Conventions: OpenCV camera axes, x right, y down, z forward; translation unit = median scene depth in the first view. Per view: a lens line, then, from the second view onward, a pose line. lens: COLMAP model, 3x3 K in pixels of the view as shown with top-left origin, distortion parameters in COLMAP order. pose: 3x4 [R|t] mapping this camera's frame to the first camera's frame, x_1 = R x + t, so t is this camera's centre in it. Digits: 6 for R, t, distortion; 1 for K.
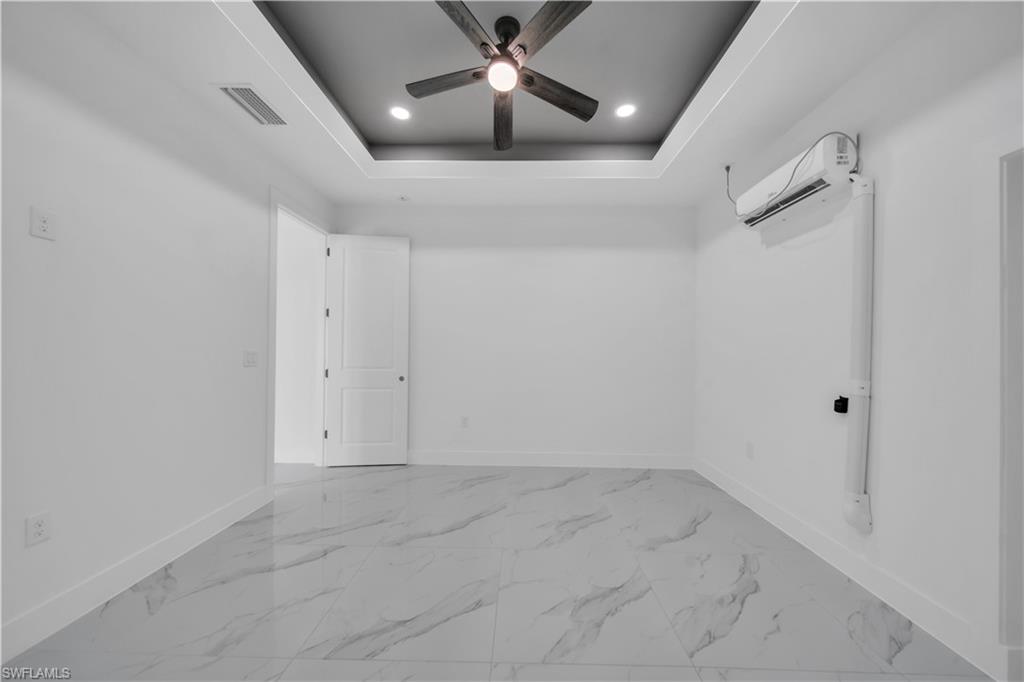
lens RADIAL K [[355.6, 0, 513.9], [0, 355.6, 344.8], [0, 0, 1]] dist [-0.000541, -0.000189]
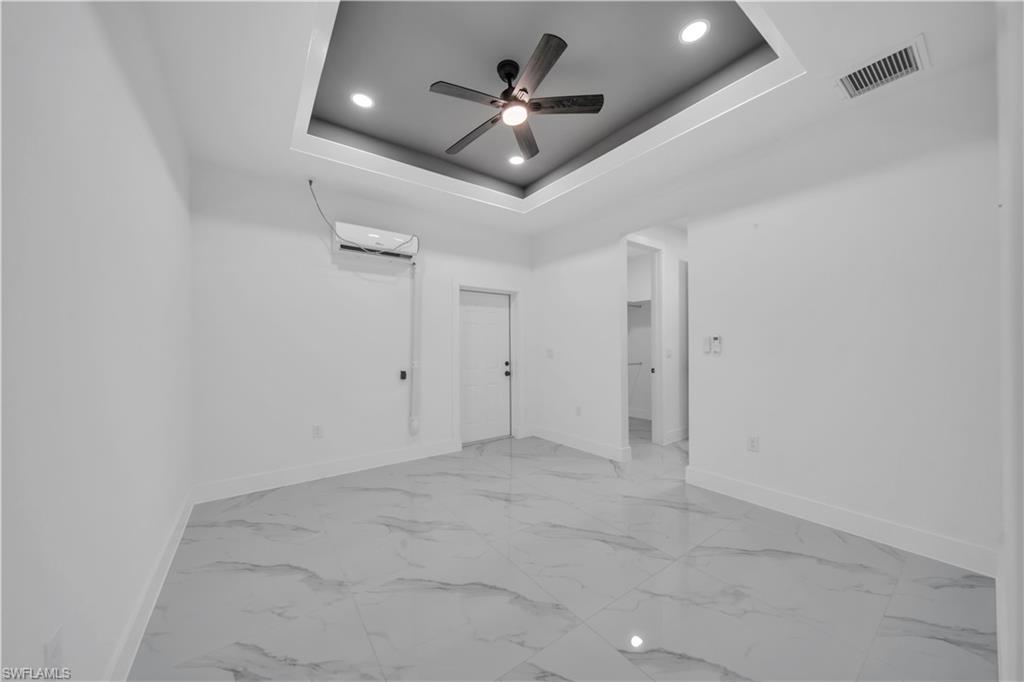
lens RADIAL K [[355.6, 0, 512.3], [0, 355.6, 345.7], [0, 0, 1]] dist [-0.000541, -0.000189]
pose [[-0.607800, 0.000183, 0.794090, -1.184877], [-0.006313, 0.999967, -0.005063, 0.019373], [-0.794065, -0.008091, -0.607779, 2.110158]]
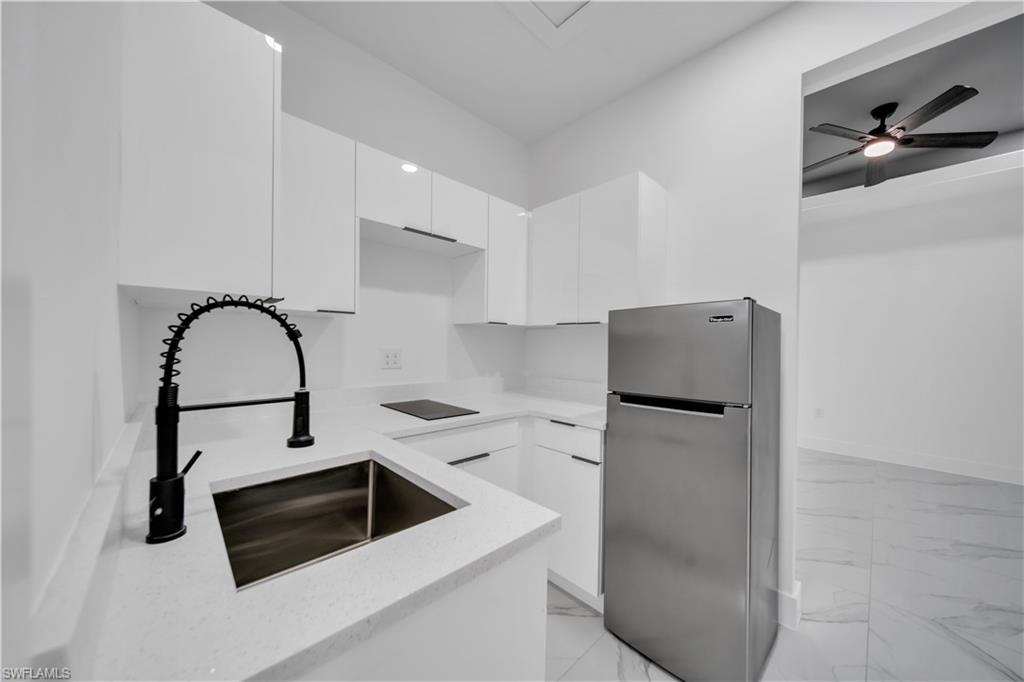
lens RADIAL K [[355.6, 0, 514.9], [0, 355.6, 344.1], [0, 0, 1]] dist [-0.000541, -0.000189]
pose [[0.717062, -0.012449, -0.696899, -0.063465], [0.008428, 0.999922, -0.009190, -0.002865], [0.696959, 0.000717, 0.717111, -0.644326]]
